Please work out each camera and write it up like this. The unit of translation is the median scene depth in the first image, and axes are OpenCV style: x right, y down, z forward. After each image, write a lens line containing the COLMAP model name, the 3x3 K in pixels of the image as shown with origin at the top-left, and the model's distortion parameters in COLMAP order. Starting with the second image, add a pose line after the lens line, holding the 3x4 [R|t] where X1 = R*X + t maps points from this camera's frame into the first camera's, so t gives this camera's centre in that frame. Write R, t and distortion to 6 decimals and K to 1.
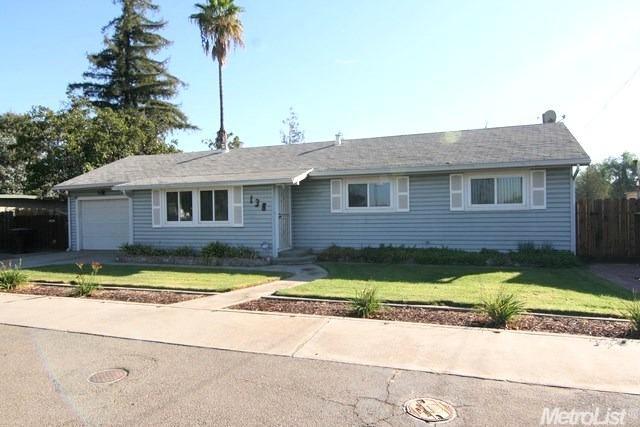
lens RADIAL K [[387.4, 0, 320.0], [0, 387.4, 212.9], [0, 0, 1]] dist [-0.019491, -0.000184]
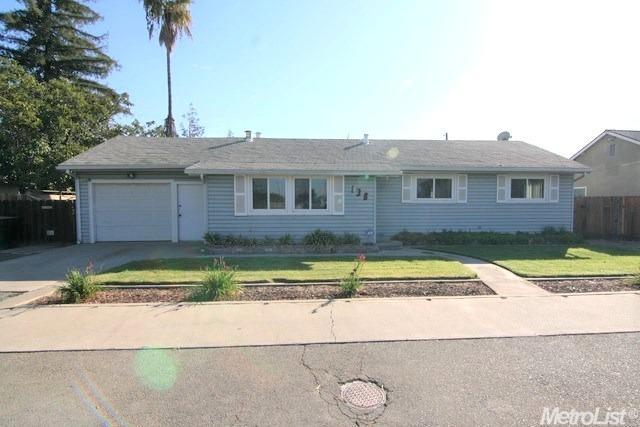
lens RADIAL K [[327.2, 0, 321.0], [0, 327.2, 208.8], [0, 0, 1]] dist [-0.020209, -0.003925]
pose [[0.923122, 0.008584, 0.384410, -0.540885], [-0.014672, 0.999809, 0.012908, 0.008308], [-0.384226, -0.017555, 0.923072, 0.193048]]
